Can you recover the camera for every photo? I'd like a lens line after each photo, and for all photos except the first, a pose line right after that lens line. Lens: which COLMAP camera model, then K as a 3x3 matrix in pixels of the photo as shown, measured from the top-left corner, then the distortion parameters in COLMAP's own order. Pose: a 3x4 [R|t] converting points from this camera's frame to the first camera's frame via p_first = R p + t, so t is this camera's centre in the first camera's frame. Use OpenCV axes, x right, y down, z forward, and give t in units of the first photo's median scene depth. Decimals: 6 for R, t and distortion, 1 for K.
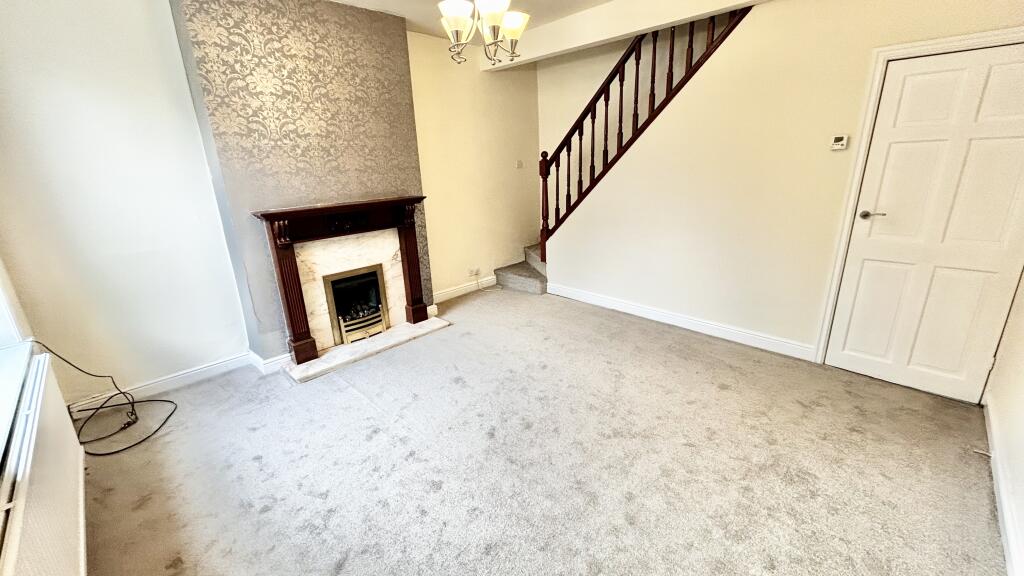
lens RADIAL K [[415.0, 0, 514.3], [0, 415.0, 287.9], [0, 0, 1]] dist [-0.004508, 0.000035]
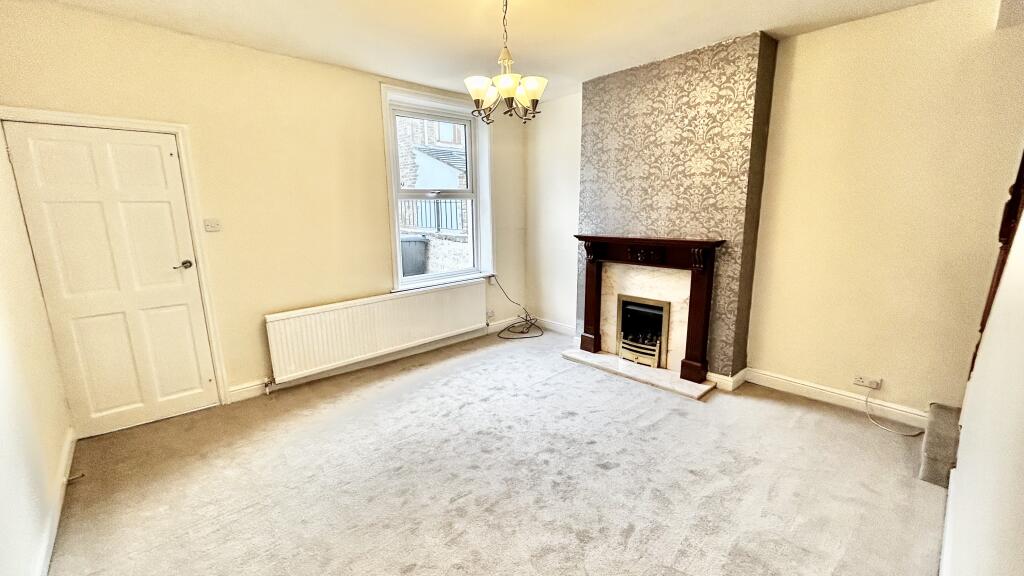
lens RADIAL K [[415.0, 0, 513.6], [0, 415.0, 288.7], [0, 0, 1]] dist [-0.004508, 0.000035]
pose [[-0.054795, 0.226308, -0.972513, 0.675795], [-0.281985, 0.930823, 0.232494, -0.222415], [0.957853, 0.286973, 0.012811, 0.657366]]
